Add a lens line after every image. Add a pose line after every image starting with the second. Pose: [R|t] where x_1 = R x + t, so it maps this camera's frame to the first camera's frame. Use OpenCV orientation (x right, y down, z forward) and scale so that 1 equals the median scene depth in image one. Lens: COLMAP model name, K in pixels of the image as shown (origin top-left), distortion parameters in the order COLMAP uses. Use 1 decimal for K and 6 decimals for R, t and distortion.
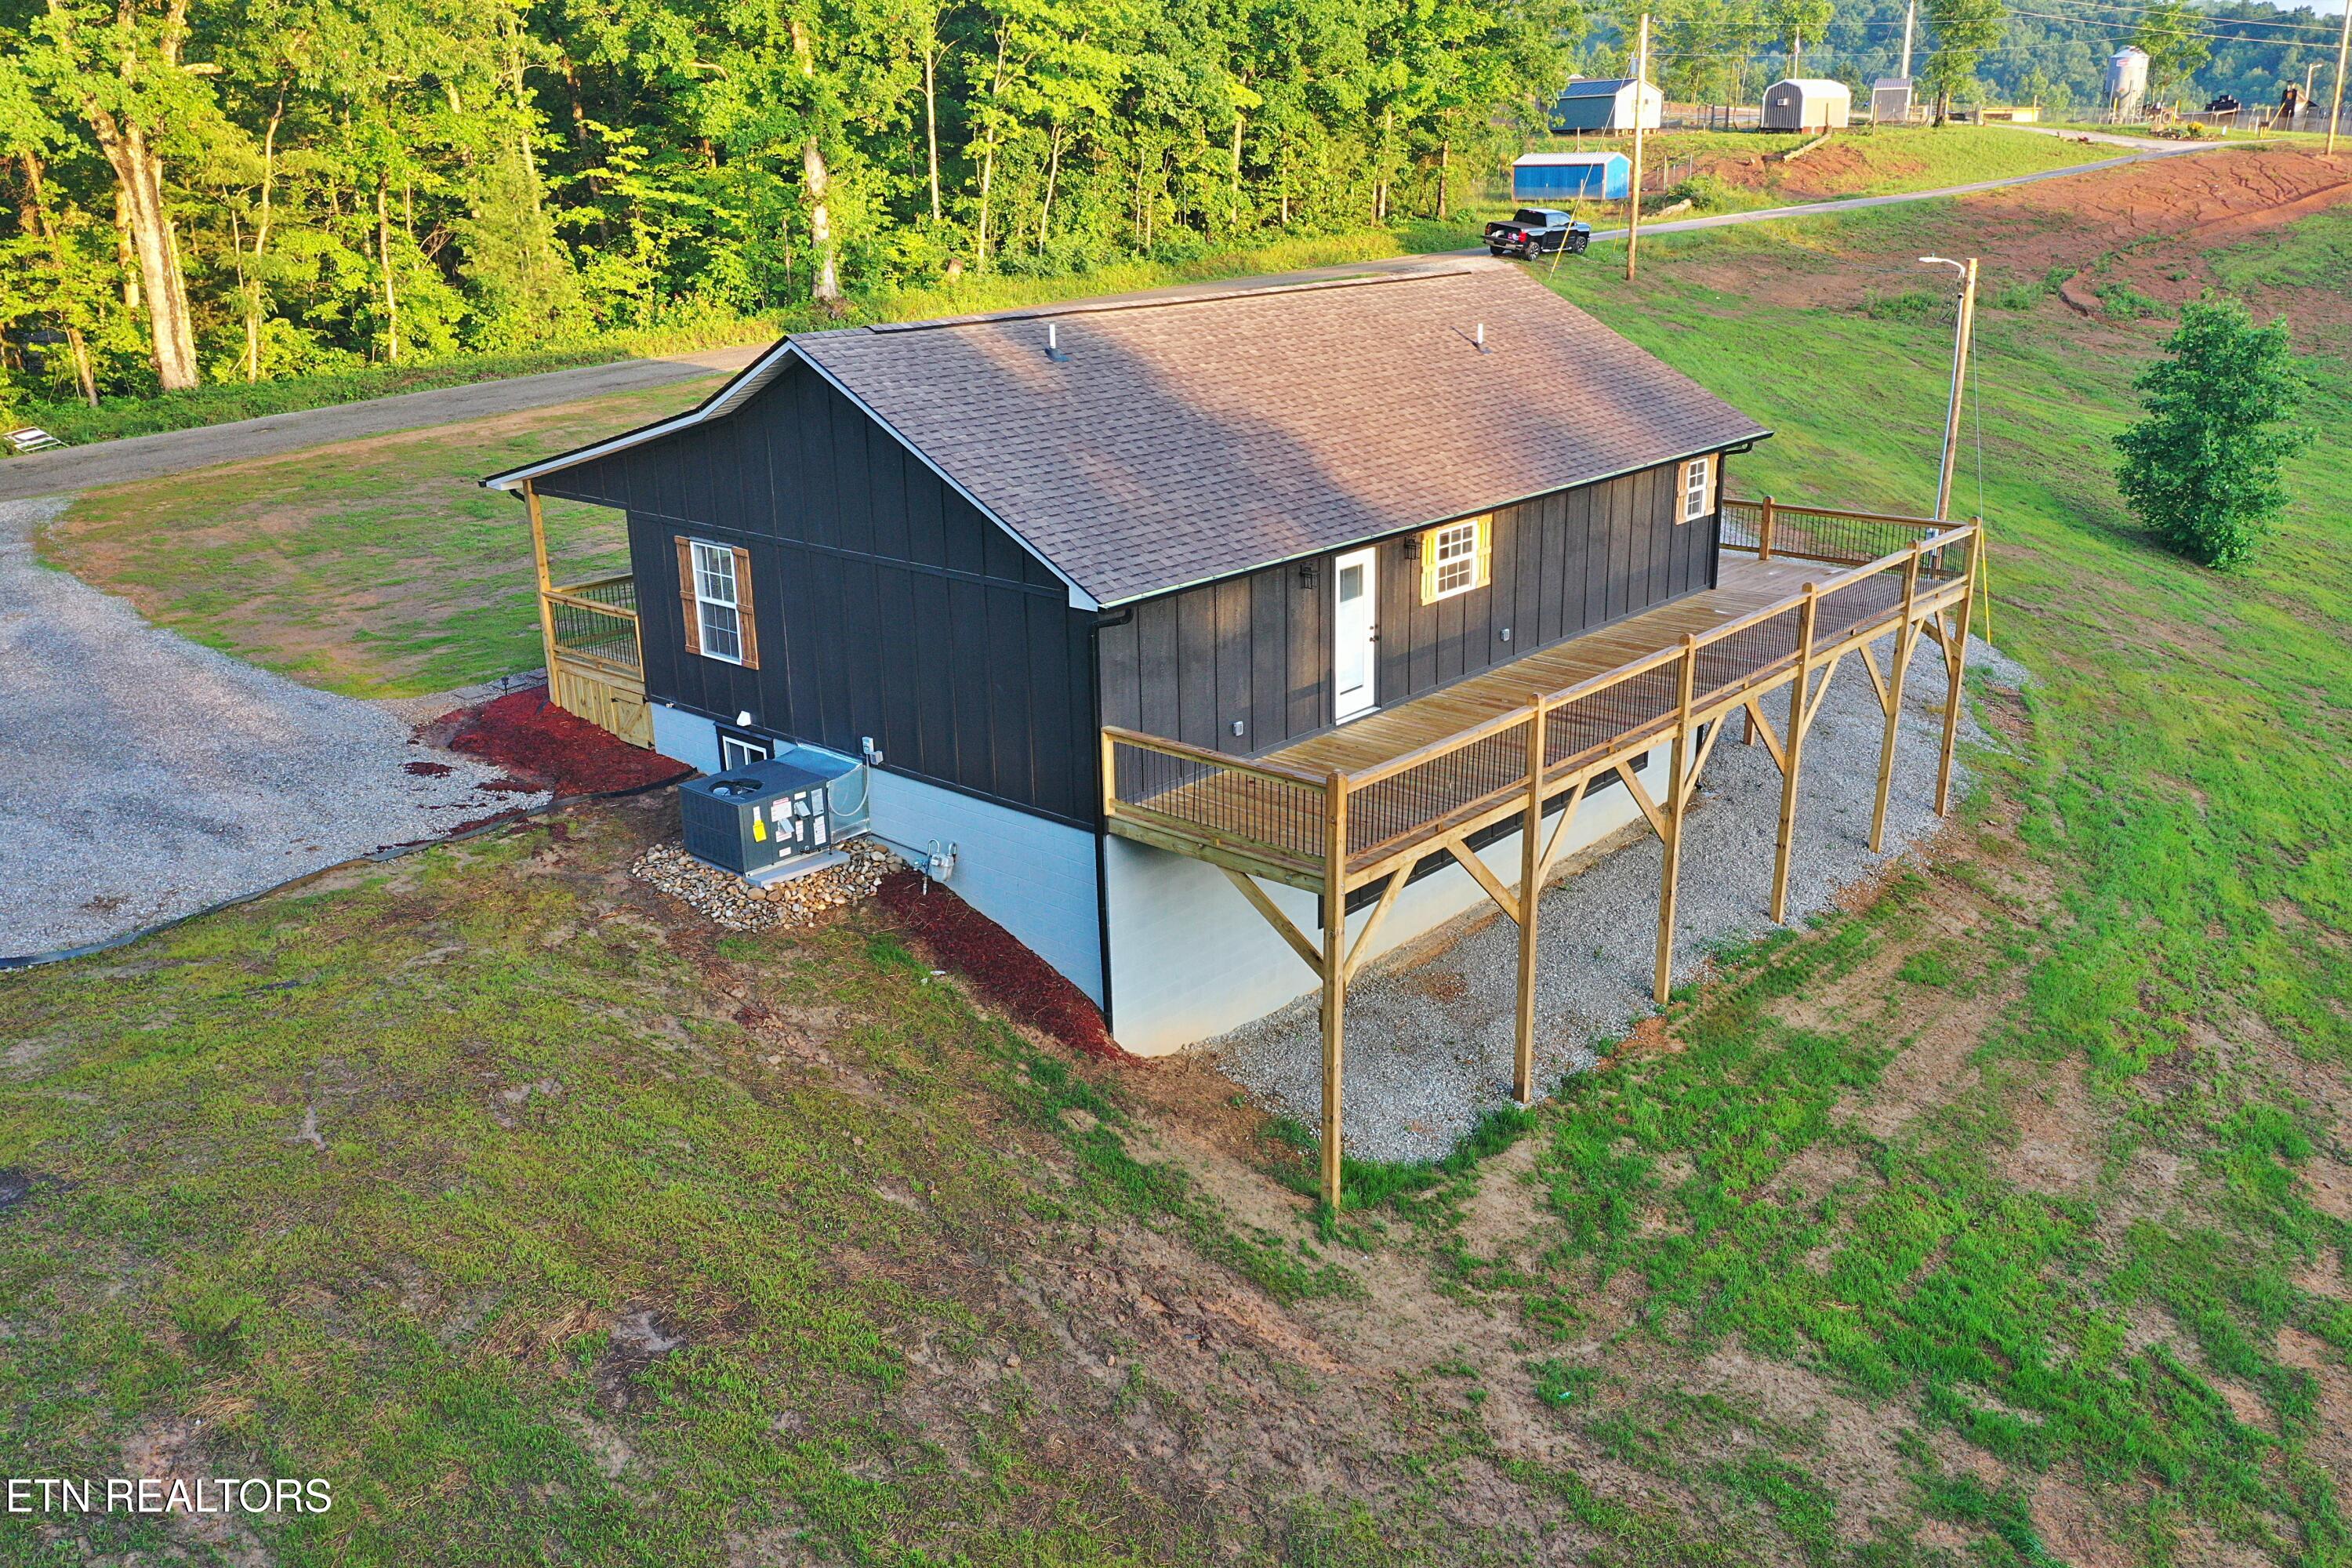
lens RADIAL K [[1847.4, 0, 1176.0], [0, 1847.4, 784.0], [0, 0, 1]] dist [0.002708, 0.001202]
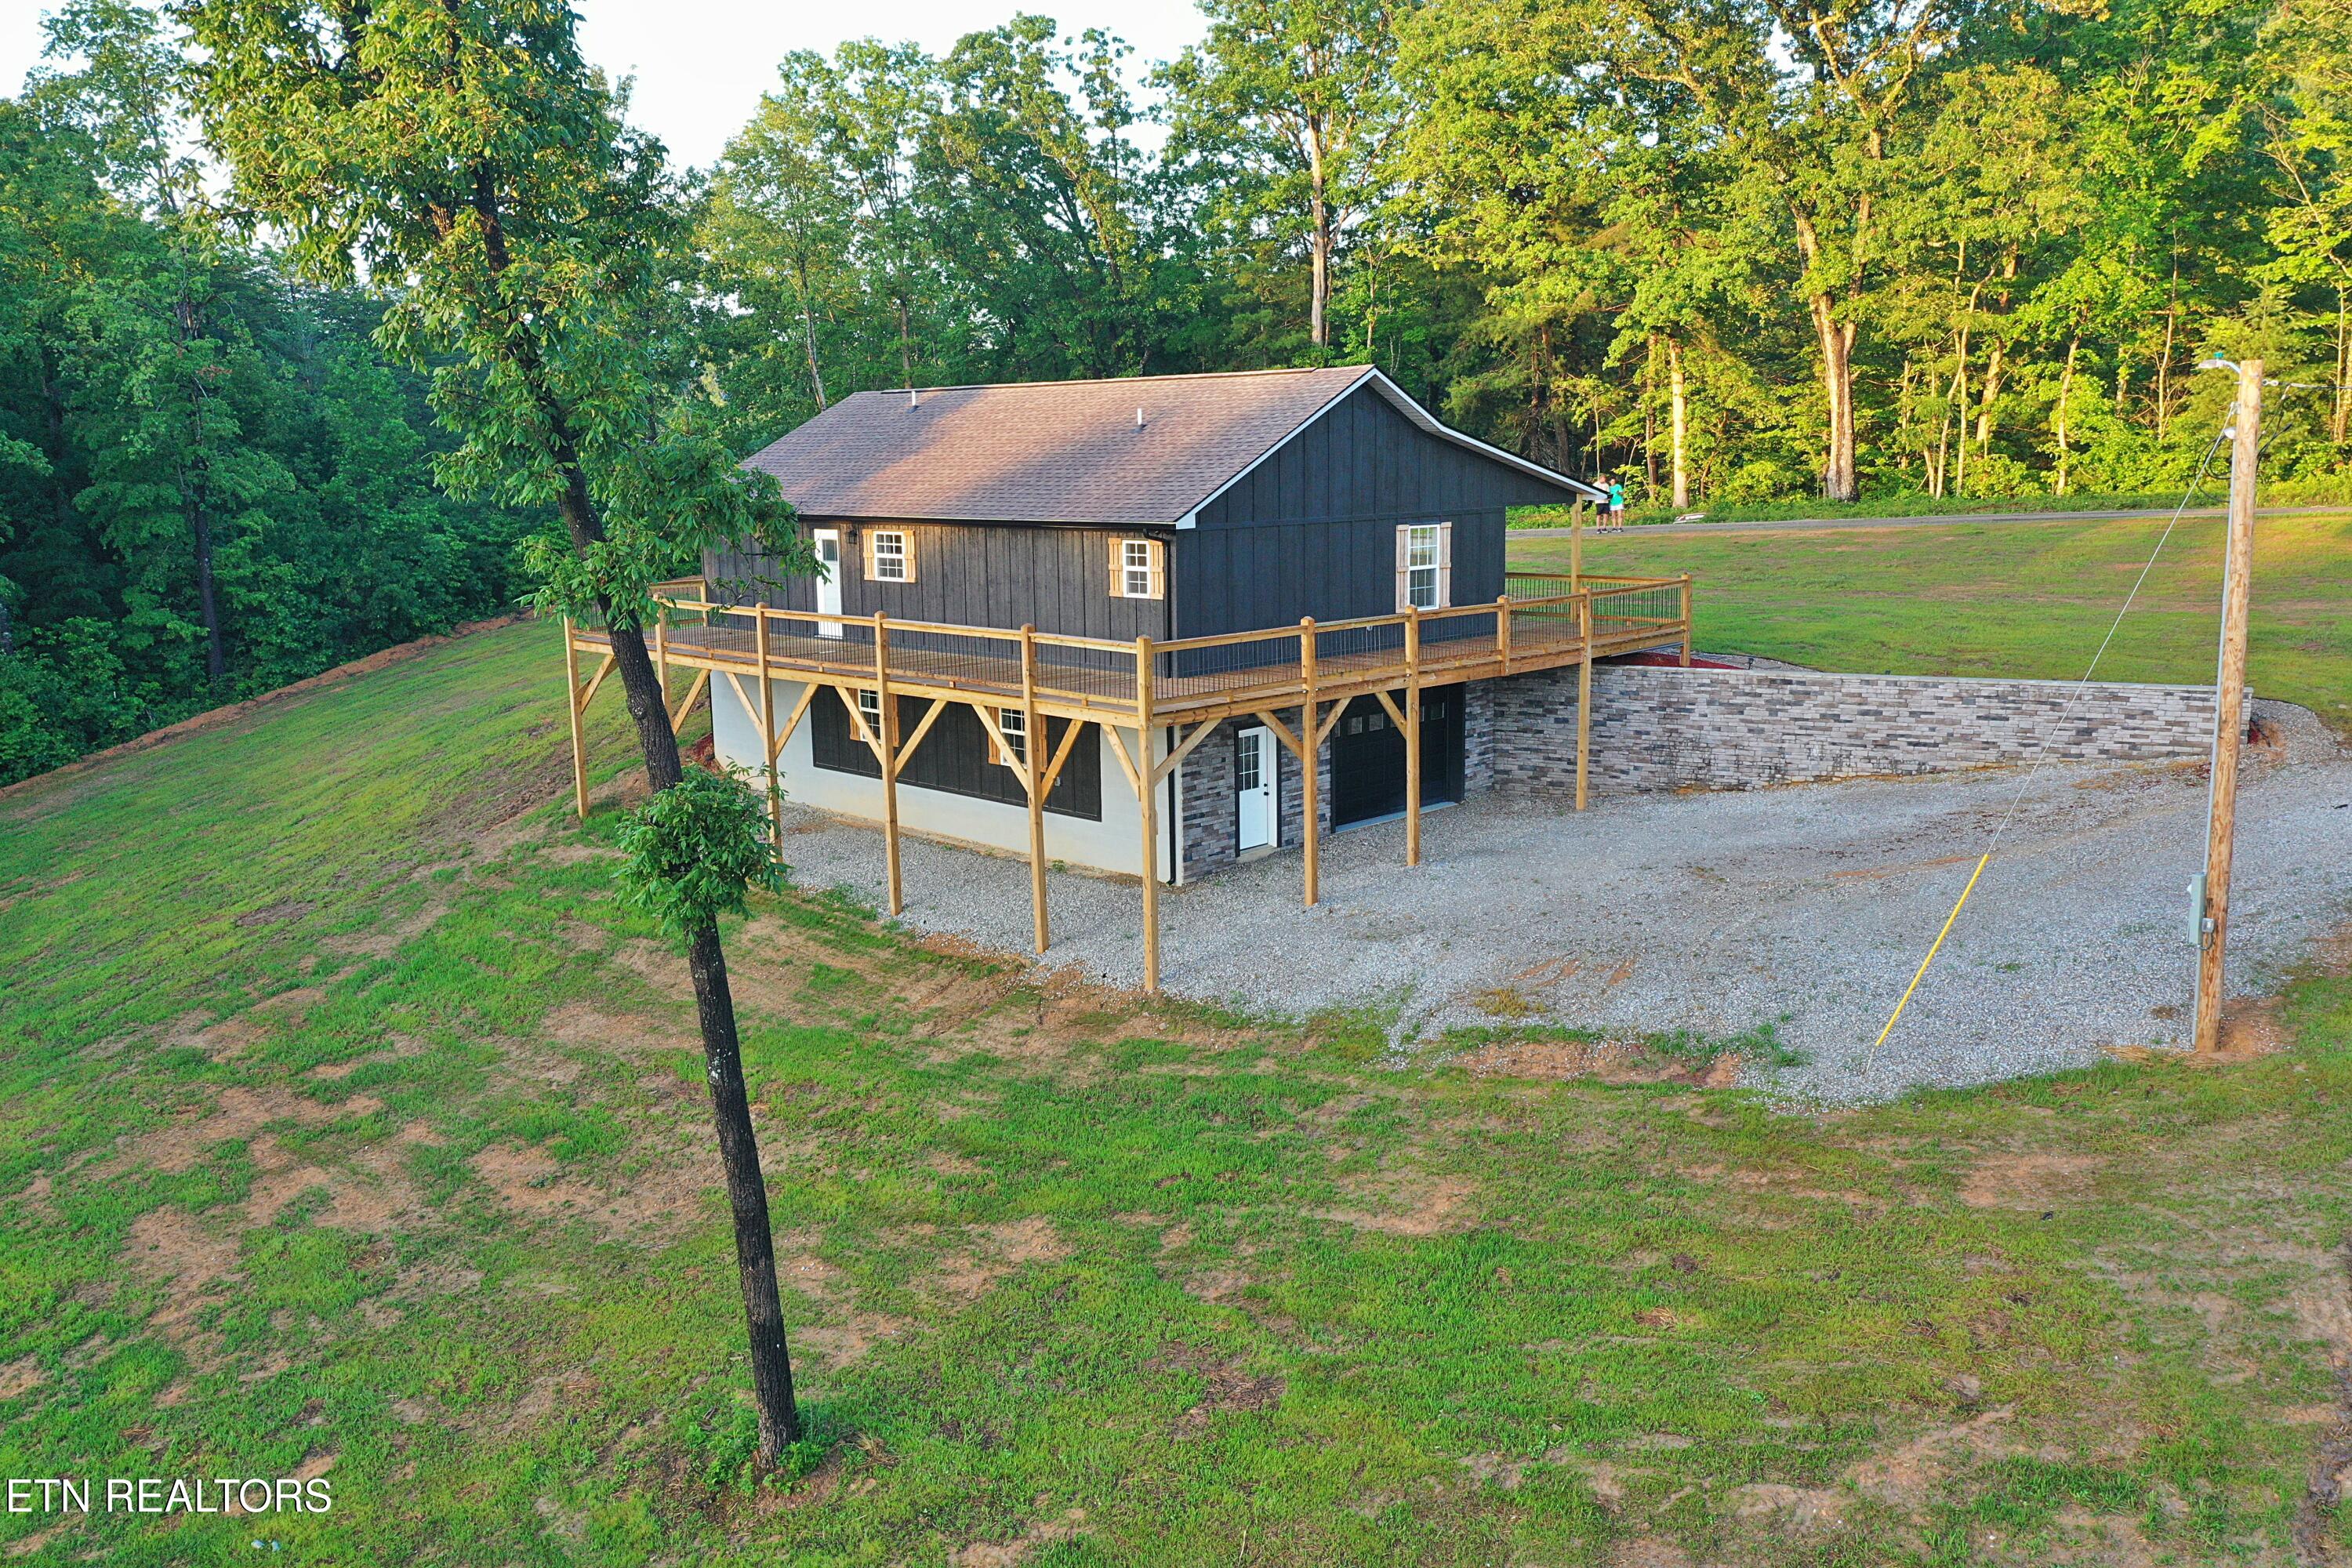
lens RADIAL K [[1834.4, 0, 1176.0], [0, 1834.4, 784.0], [0, 0, 1]] dist [0.005529, -0.003187]
pose [[-0.050818, 0.201842, -0.978099, 1.548728], [-0.301779, 0.930480, 0.207695, -0.316269], [0.952023, 0.305724, 0.013627, 1.236388]]
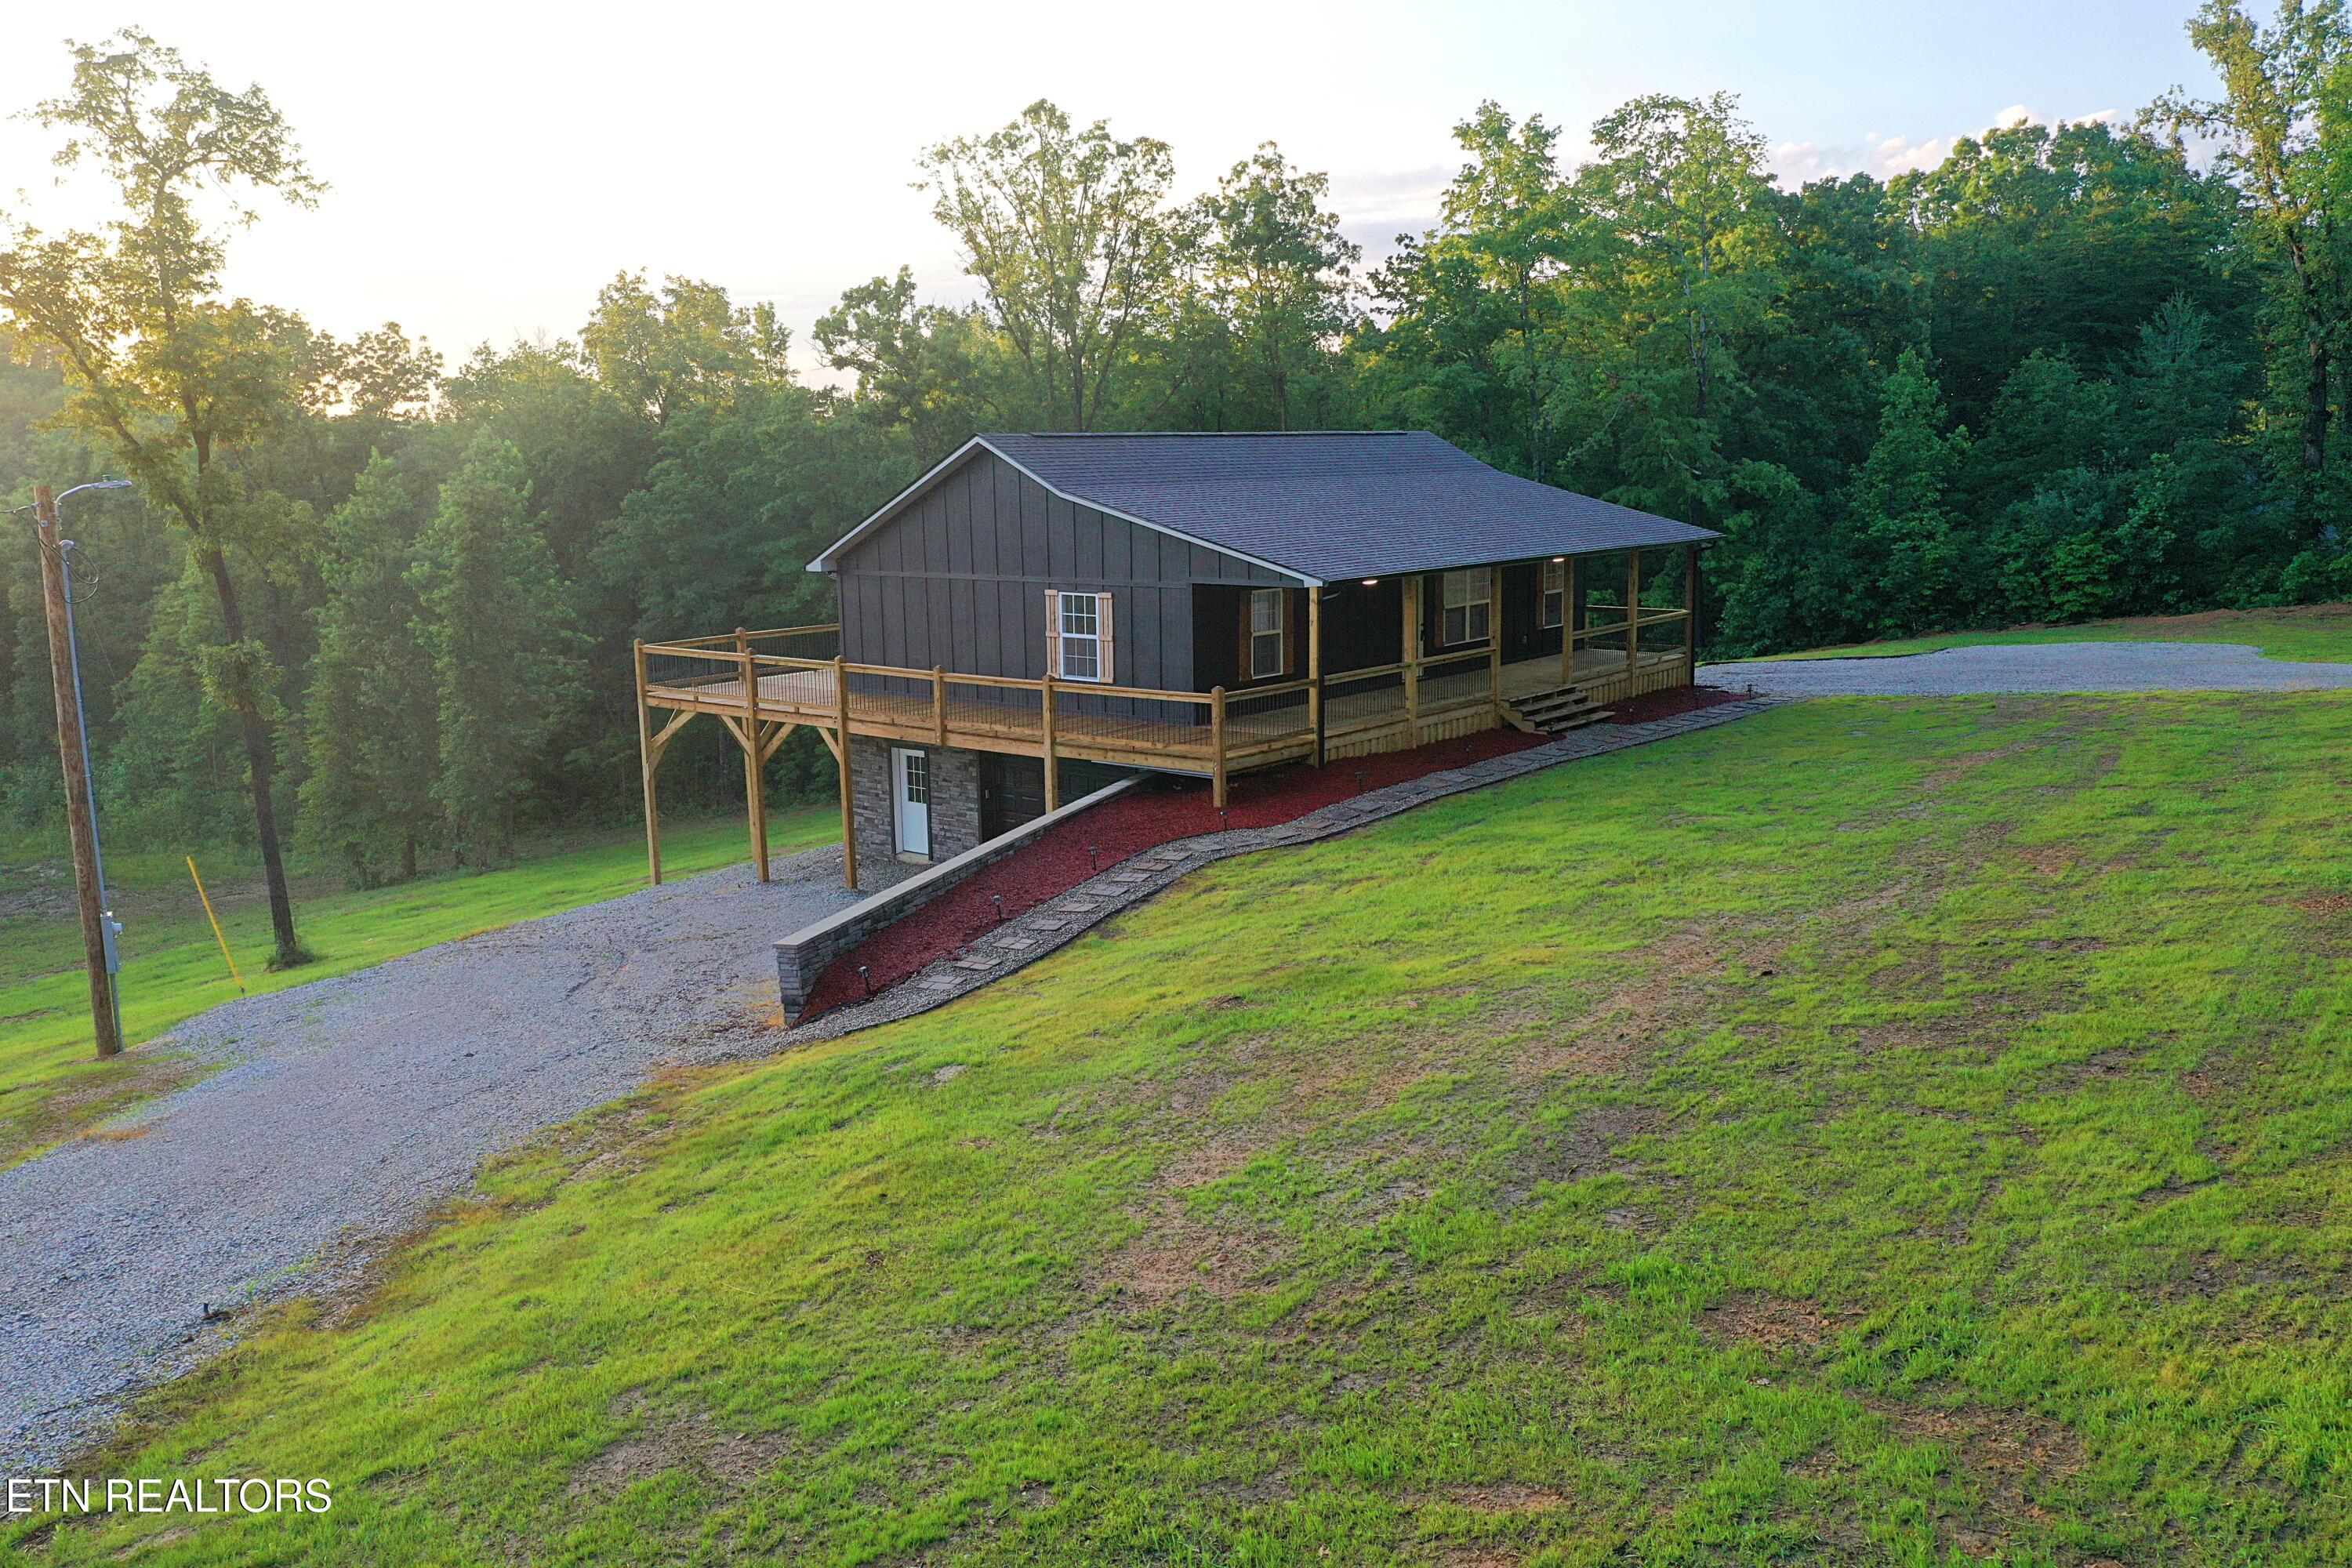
lens RADIAL K [[1834.4, 0, 1176.0], [0, 1834.4, 784.0], [0, 0, 1]] dist [0.005529, -0.003187]
pose [[-0.998003, 0.046812, -0.042410, 0.159292], [0.020721, 0.876875, 0.480273, -0.778085], [0.059670, 0.478435, -0.876093, 2.594291]]
